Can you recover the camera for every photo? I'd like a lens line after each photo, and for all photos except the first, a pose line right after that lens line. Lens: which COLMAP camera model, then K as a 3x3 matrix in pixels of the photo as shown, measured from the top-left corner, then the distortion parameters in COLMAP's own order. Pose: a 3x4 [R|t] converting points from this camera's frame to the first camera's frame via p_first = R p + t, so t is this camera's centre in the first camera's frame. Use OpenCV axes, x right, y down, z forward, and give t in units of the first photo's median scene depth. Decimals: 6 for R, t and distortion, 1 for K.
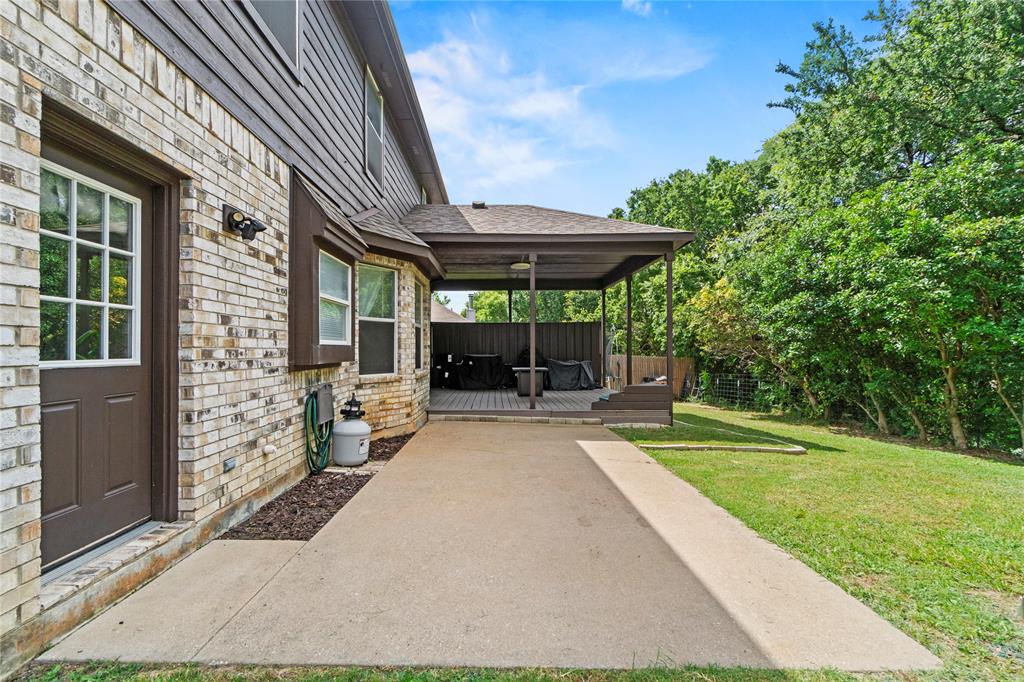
lens RADIAL K [[441.3, 0, 510.1], [0, 441.3, 344.0], [0, 0, 1]] dist [-0.008753, 0.001898]
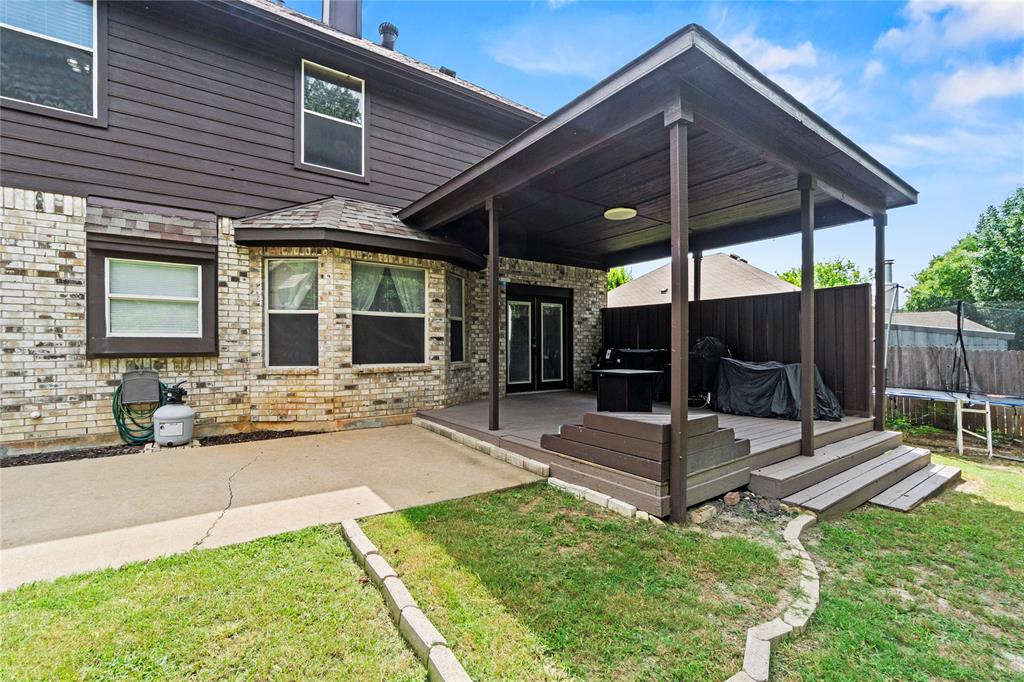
lens RADIAL K [[441.3, 0, 511.2], [0, 441.3, 346.9], [0, 0, 1]] dist [-0.008753, 0.001898]
pose [[0.551315, -0.001722, -0.834295, 0.789695], [0.013467, 0.999886, 0.006835, 0.023692], [0.834189, -0.015004, 0.551275, 0.841865]]
